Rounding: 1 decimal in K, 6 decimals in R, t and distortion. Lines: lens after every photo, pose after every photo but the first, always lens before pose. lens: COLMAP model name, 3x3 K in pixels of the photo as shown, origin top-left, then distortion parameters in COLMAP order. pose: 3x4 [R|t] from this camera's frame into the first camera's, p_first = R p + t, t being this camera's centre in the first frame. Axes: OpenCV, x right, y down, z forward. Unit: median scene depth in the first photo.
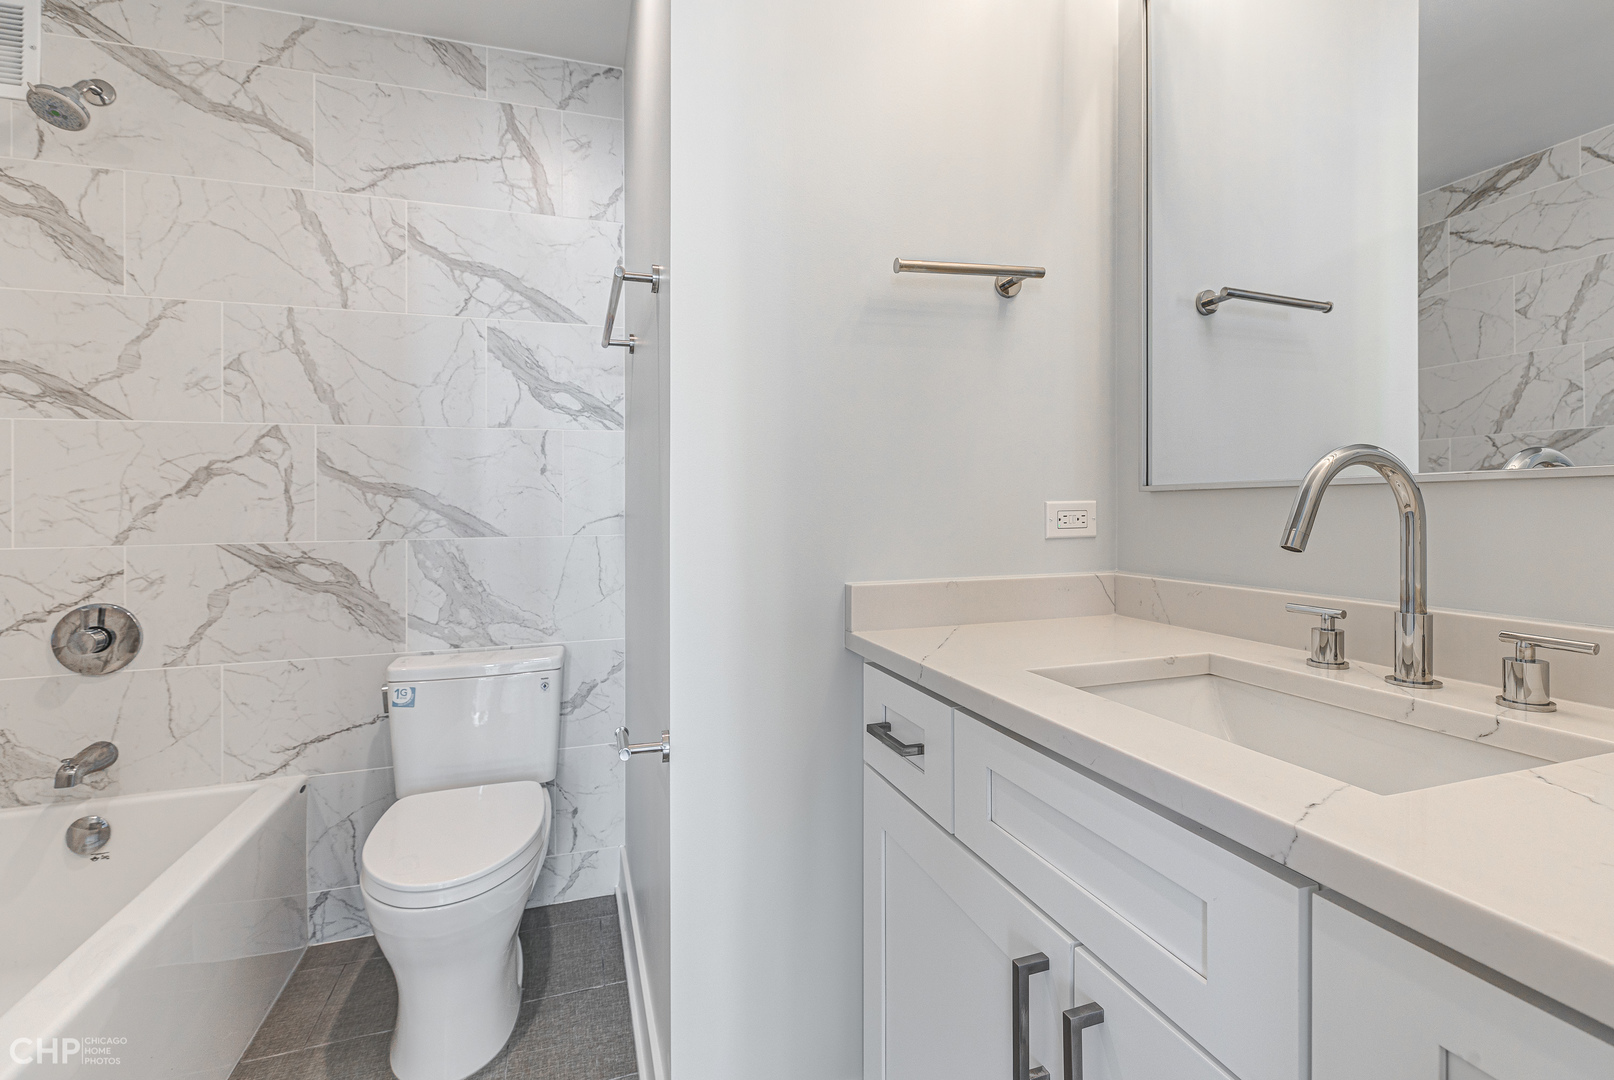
lens RADIAL K [[729.9, 0, 834.6], [0, 729.9, 511.1], [0, 0, 1]] dist [0.025573, -0.010437]
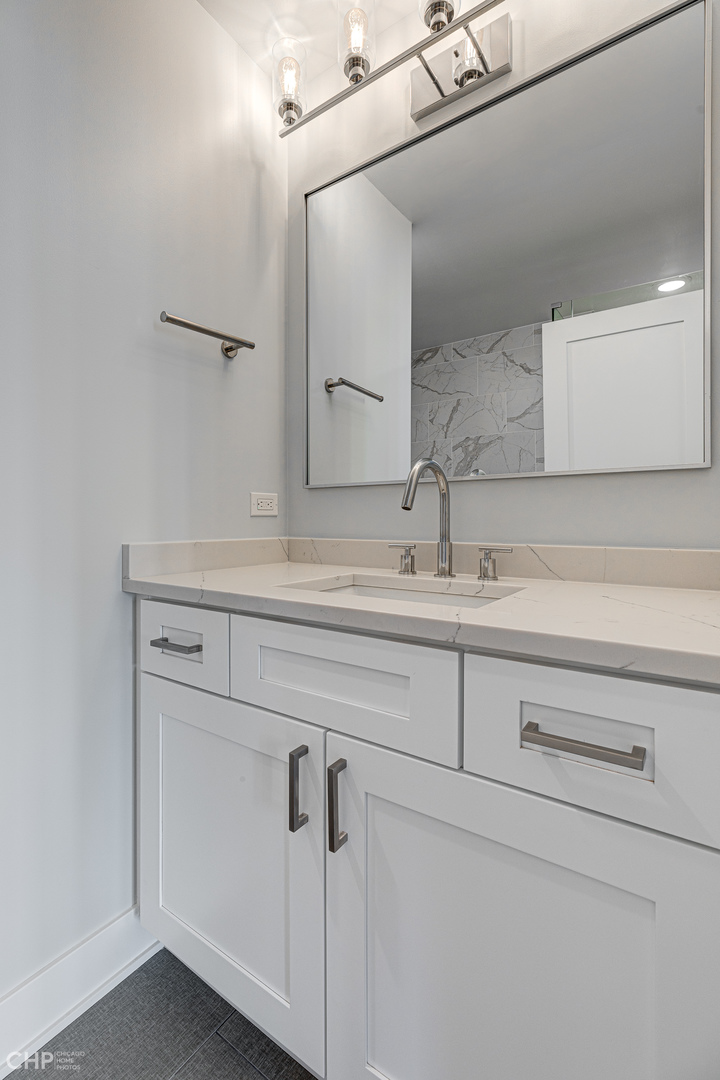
lens RADIAL K [[488.4, 0, 340.4], [0, 488.4, 524.7], [0, 0, 1]] dist [0.025573, -0.010437]
pose [[0.817314, 0.004645, 0.576173, -0.166136], [-0.003952, 0.999989, -0.002456, 0.060644], [-0.576179, -0.000270, 0.817324, 0.026953]]
